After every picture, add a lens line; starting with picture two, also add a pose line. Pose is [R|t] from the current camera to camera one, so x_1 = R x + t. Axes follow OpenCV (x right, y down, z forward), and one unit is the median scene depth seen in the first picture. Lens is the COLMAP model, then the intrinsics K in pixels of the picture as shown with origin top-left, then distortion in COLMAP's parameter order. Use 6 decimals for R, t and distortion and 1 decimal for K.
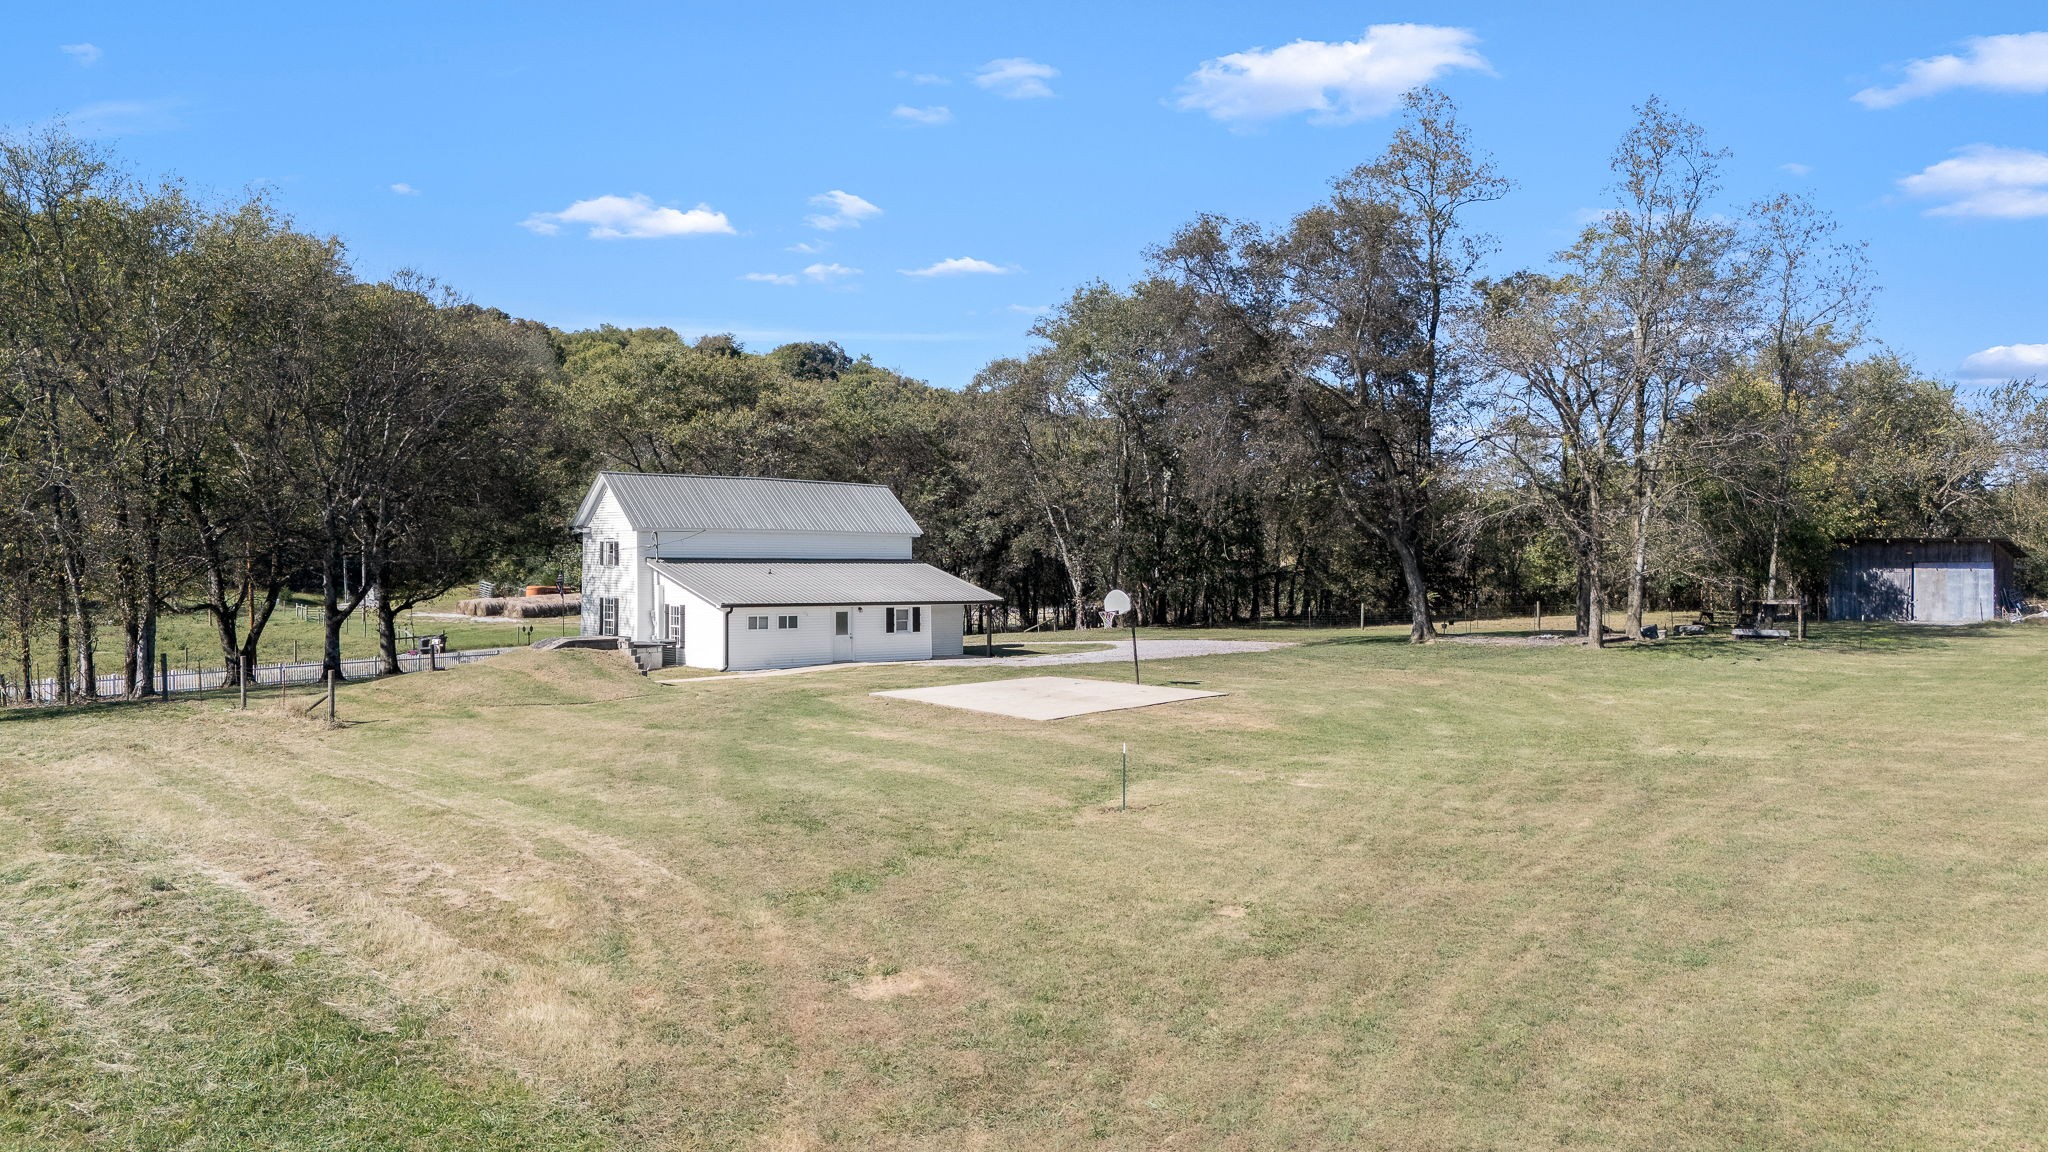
lens RADIAL K [[1580.4, 0, 951.0], [0, 1580.4, 564.8], [0, 0, 1]] dist [0.066722, -0.068251]
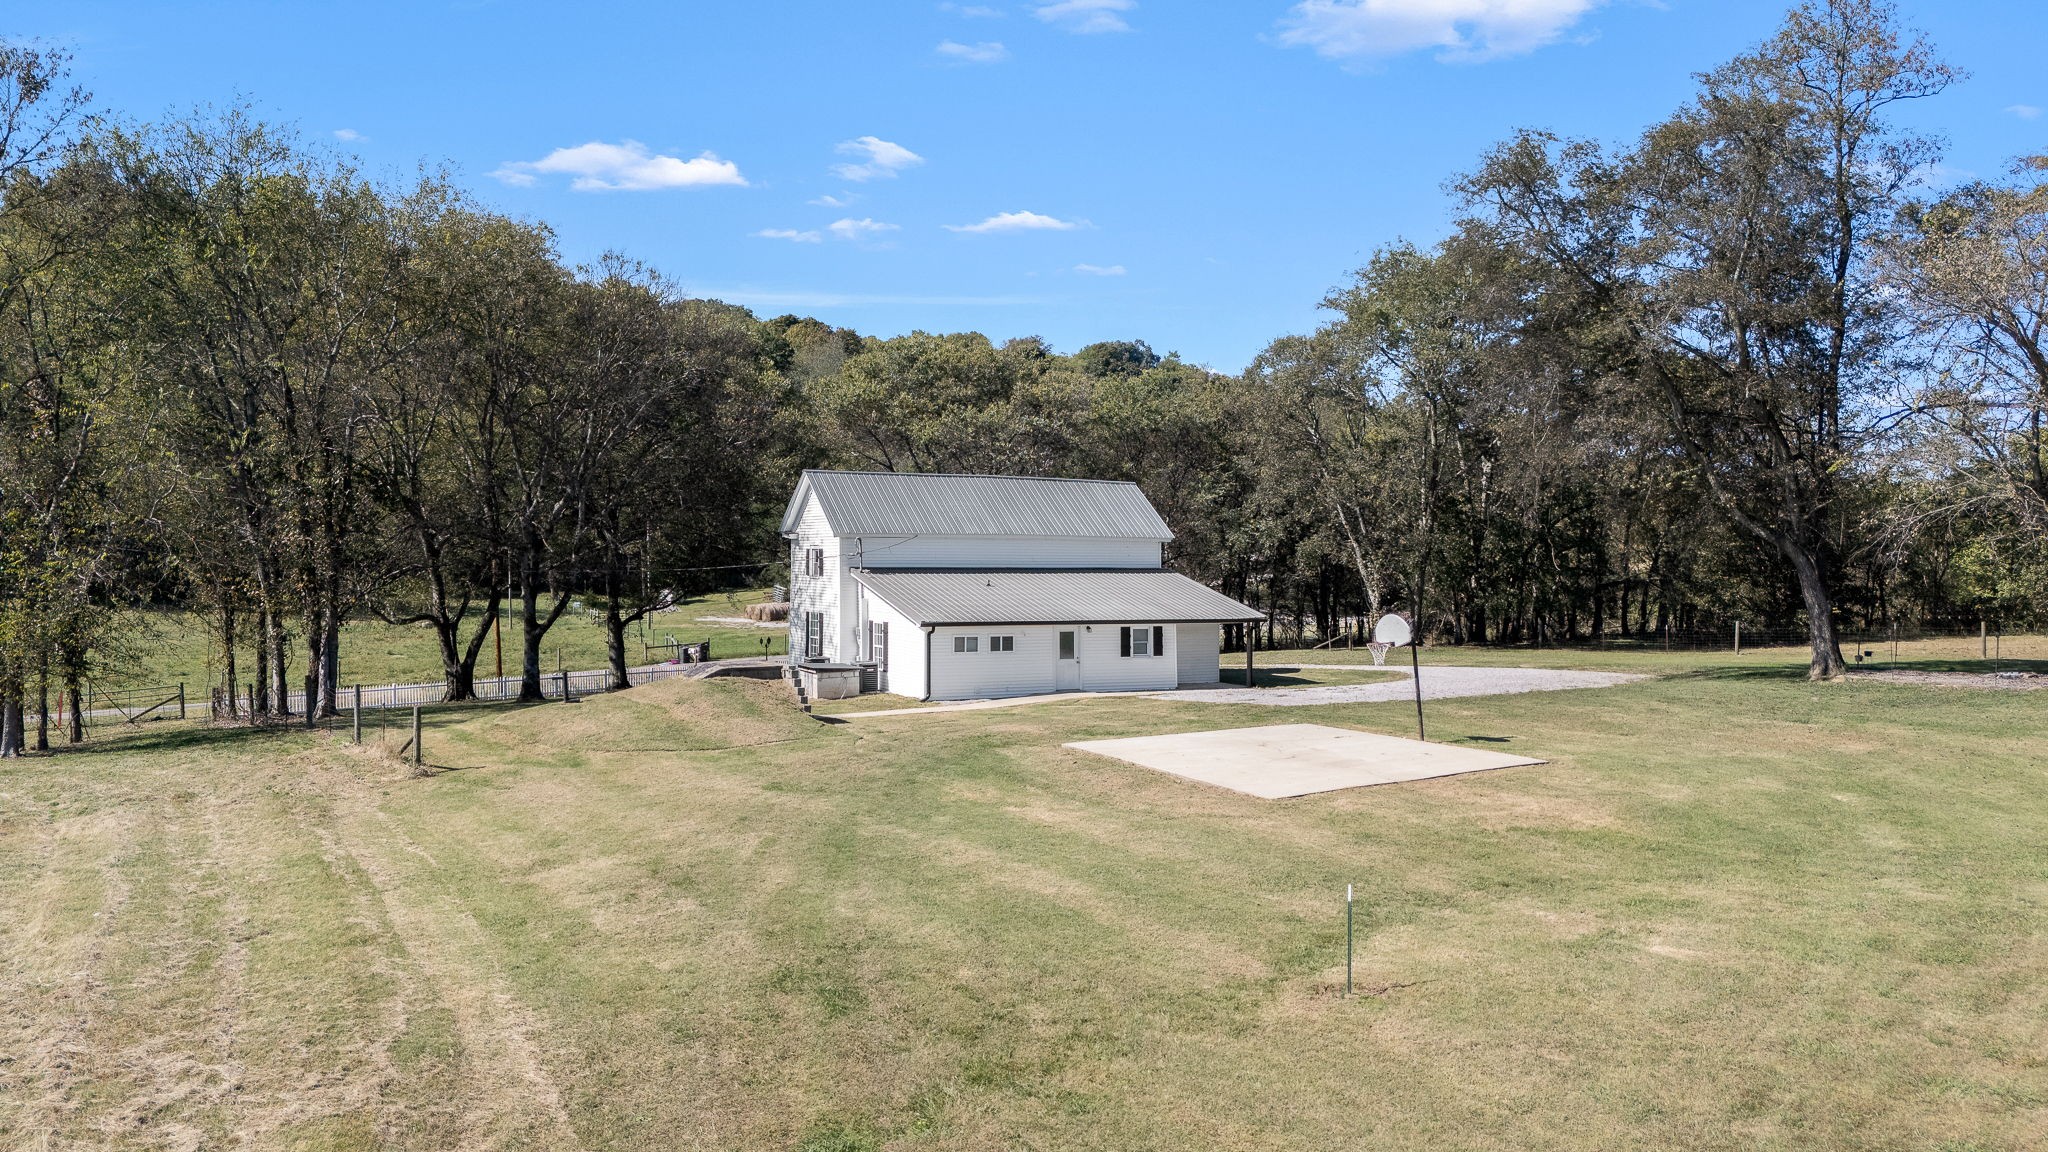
lens RADIAL K [[1580.4, 0, 951.0], [0, 1580.4, 564.8], [0, 0, 1]] dist [0.066722, -0.068251]
pose [[0.980388, -0.000328, -0.197076, 0.035437], [0.000170, 1.000000, -0.000816, -0.005191], [0.197076, 0.000766, 0.980388, 0.160465]]
